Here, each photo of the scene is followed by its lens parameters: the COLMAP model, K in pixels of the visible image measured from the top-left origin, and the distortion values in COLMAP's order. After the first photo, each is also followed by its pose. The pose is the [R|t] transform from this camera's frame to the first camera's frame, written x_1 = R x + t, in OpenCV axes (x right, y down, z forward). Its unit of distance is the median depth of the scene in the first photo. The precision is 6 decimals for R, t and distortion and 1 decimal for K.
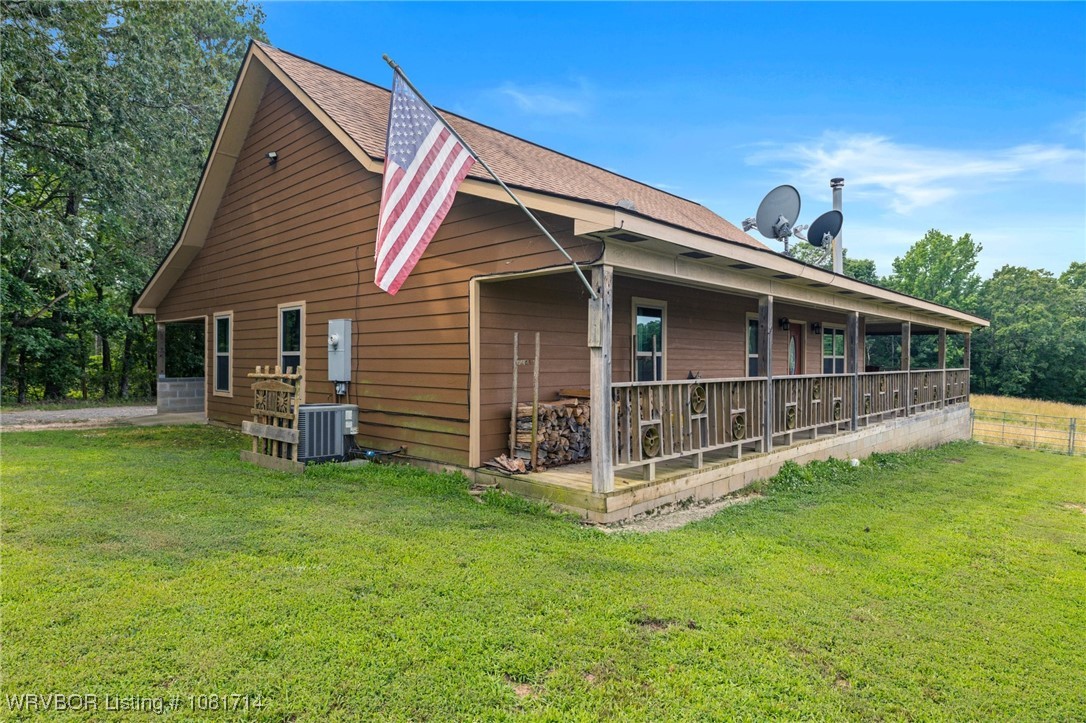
lens RADIAL K [[622.4, 0, 545.1], [0, 622.4, 358.2], [0, 0, 1]] dist [0.005197, 0.000846]
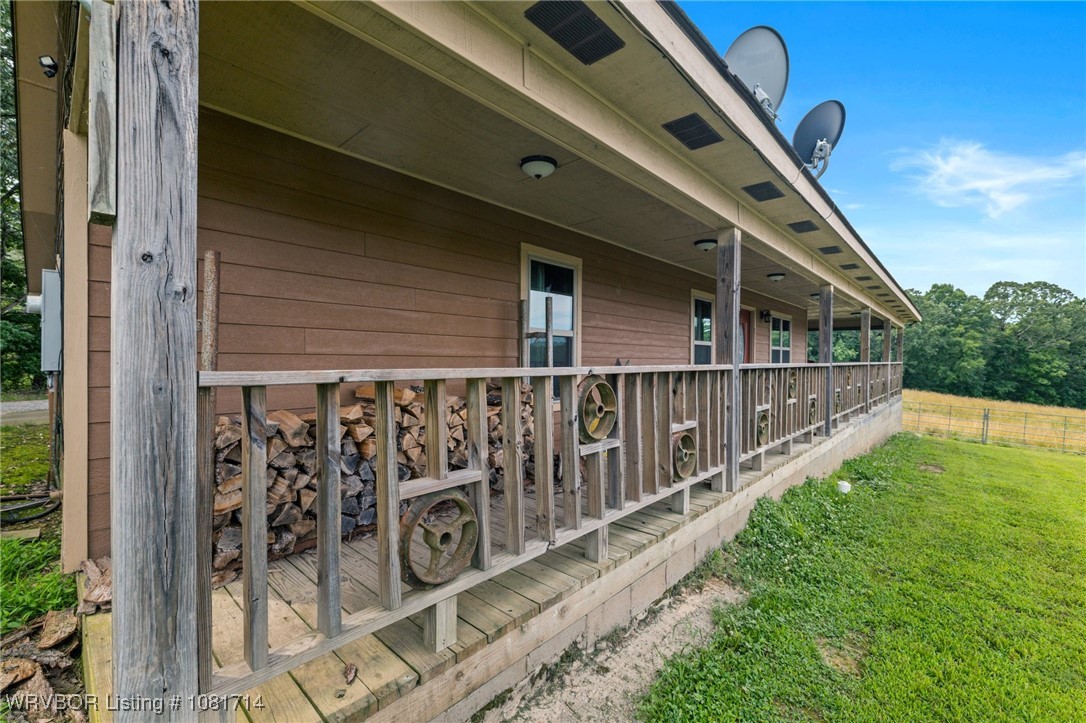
lens RADIAL K [[462.0, 0, 545.9], [0, 462.0, 361.1], [0, 0, 1]] dist [0.000007, 0.000064]
pose [[0.999796, 0.002043, 0.020111, 0.160635], [-0.002183, 0.999973, 0.006972, 0.022851], [-0.020096, -0.007014, 0.999773, 0.531478]]
